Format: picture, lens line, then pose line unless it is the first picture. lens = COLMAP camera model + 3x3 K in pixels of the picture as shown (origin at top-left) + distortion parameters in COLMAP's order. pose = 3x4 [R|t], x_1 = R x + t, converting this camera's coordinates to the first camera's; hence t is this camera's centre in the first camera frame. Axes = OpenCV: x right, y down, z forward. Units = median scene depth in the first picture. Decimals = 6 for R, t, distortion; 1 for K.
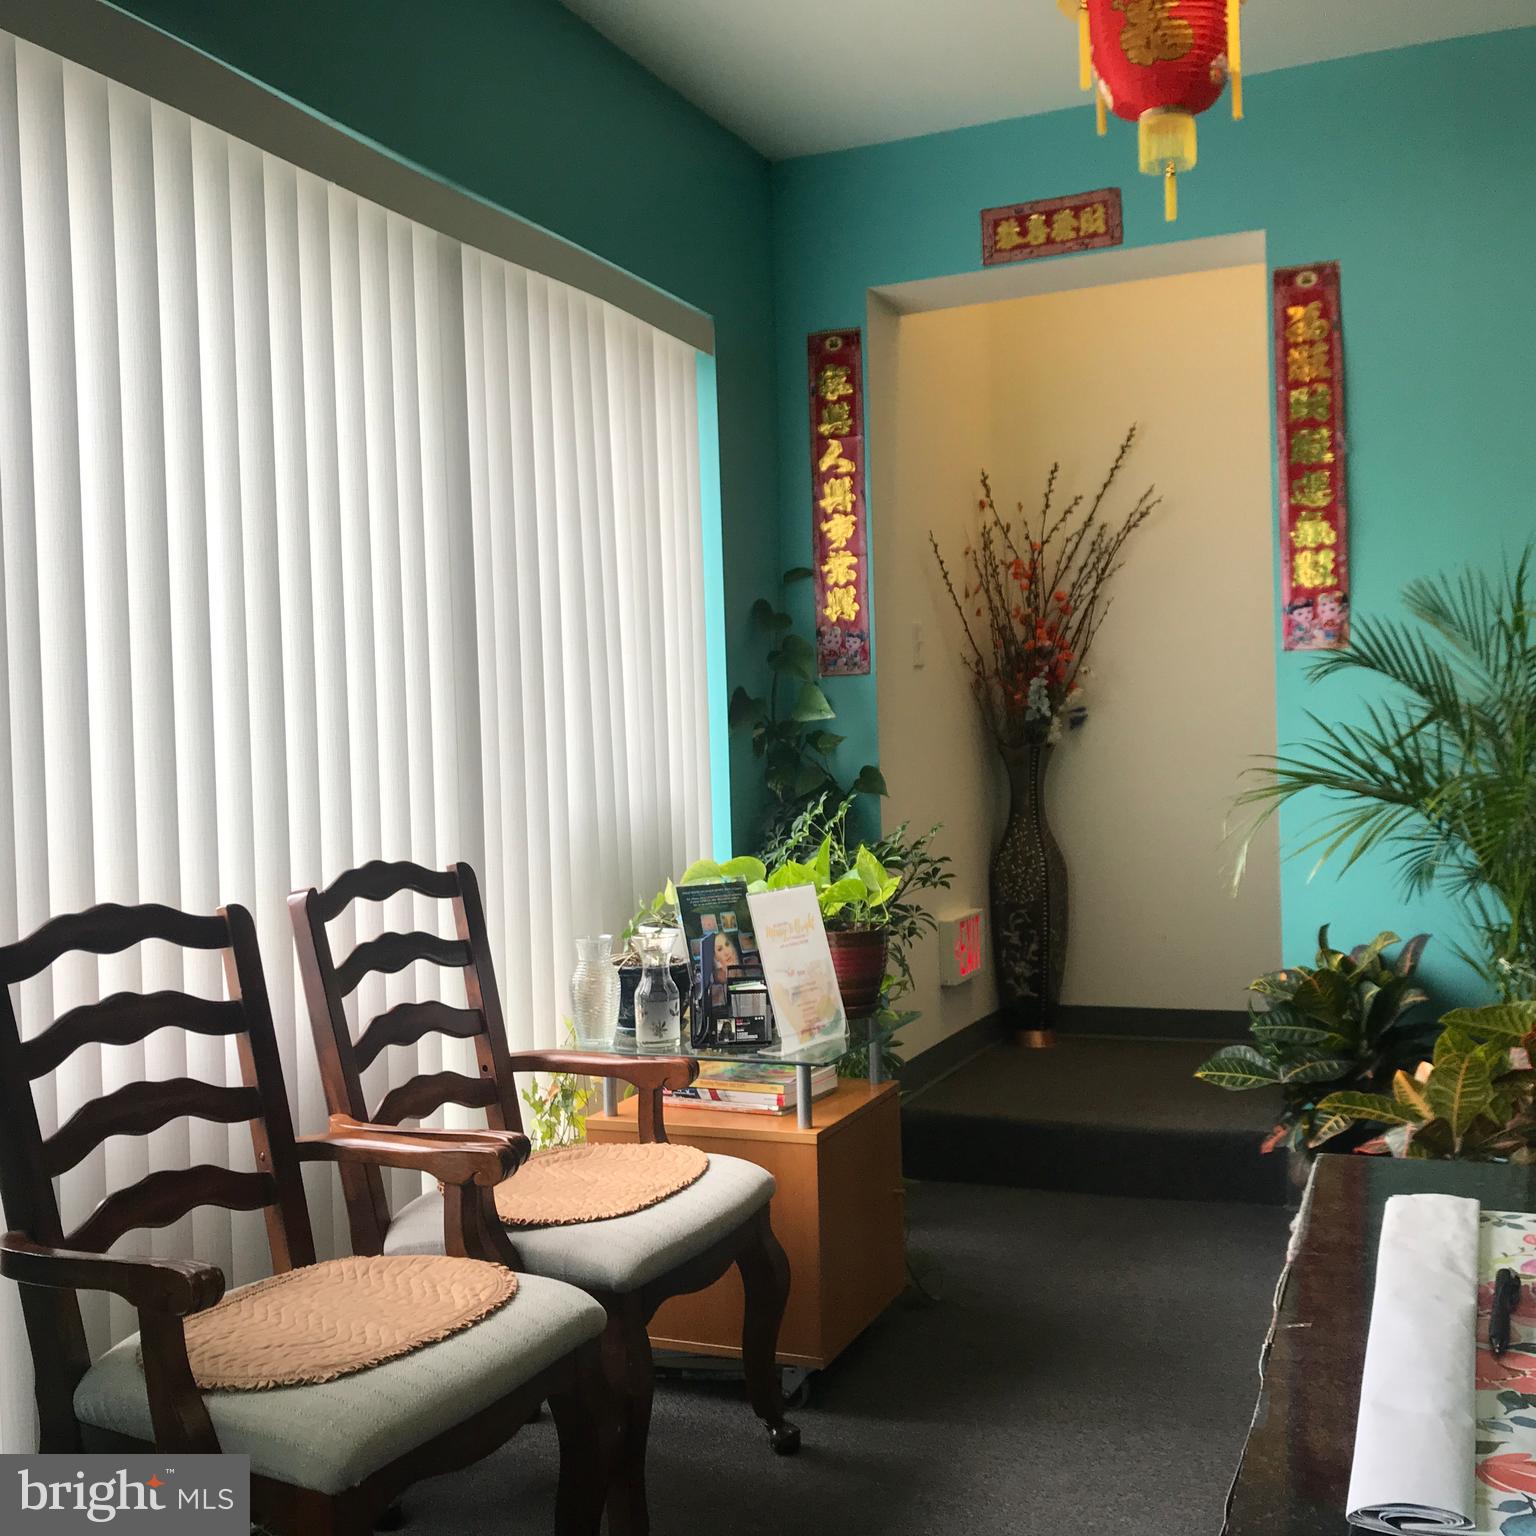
lens RADIAL K [[1604.4, 0, 768.0], [0, 1604.4, 768.0], [0, 0, 1]] dist [-0.008941, -0.018404]
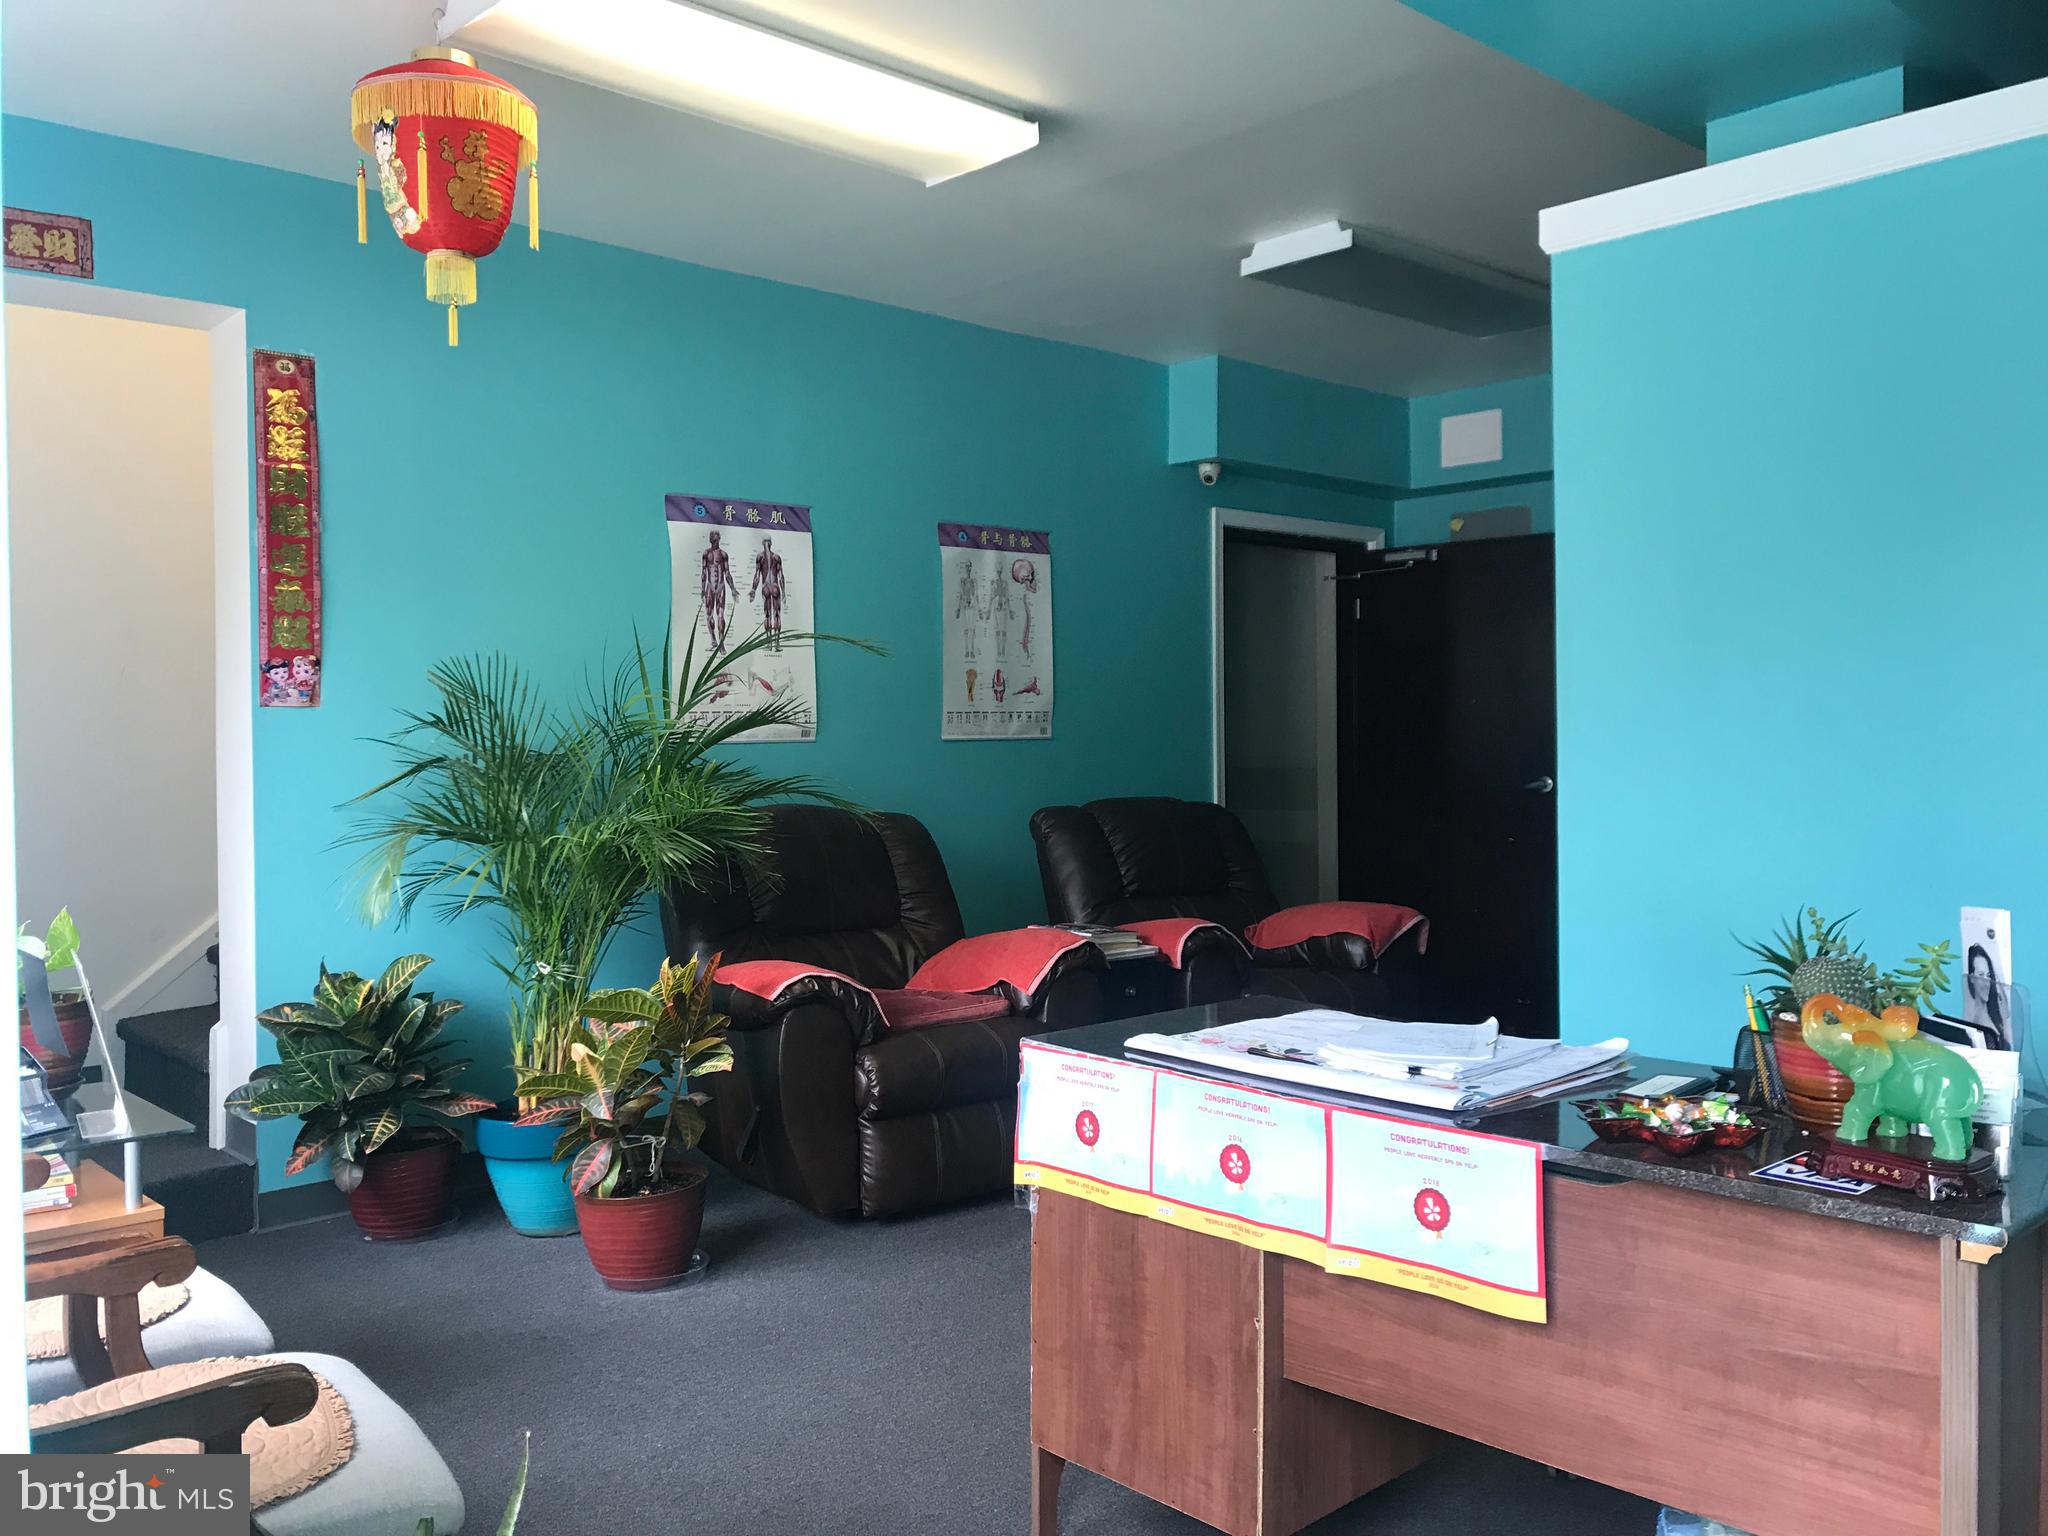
lens RADIAL K [[1646.7, 0, 1018.3], [0, 1646.7, 761.6], [0, 0, 1]] dist [0.090877, -0.204774]
pose [[0.377011, 0.014080, 0.926102, -0.515476], [0.023251, 0.999425, -0.024661, 0.002400], [-0.925917, 0.030830, 0.376467, 0.120871]]
